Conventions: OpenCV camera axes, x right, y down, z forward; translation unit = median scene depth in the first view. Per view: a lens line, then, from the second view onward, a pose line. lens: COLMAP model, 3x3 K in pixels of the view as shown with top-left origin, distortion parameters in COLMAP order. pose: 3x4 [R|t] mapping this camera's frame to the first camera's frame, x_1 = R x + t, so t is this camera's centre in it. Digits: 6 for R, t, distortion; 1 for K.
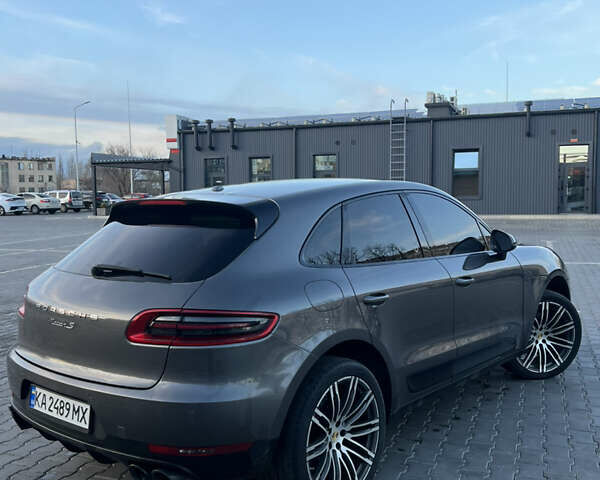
lens RADIAL K [[645.5, 0, 303.5], [0, 645.5, 254.9], [0, 0, 1]] dist [0.011377, 0.000000]
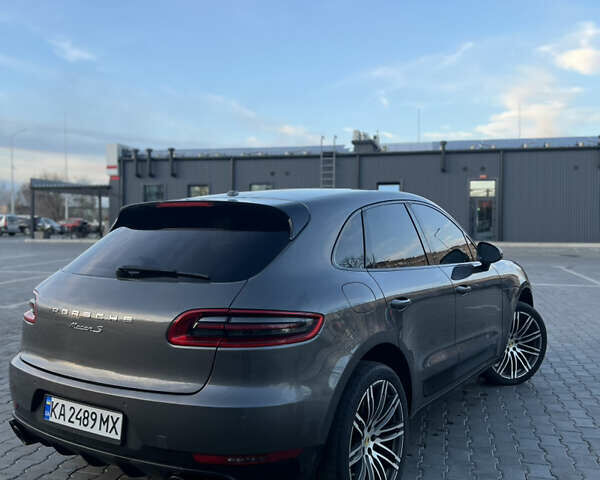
lens RADIAL K [[601.8, 0, 306.0], [0, 601.8, 244.1], [0, 0, 1]] dist [-0.004334, 0.000000]
pose [[0.991754, 0.010208, 0.127748, -0.153622], [-0.002480, 0.998165, -0.060510, 0.033728], [-0.128131, 0.059694, 0.989959, 0.078691]]
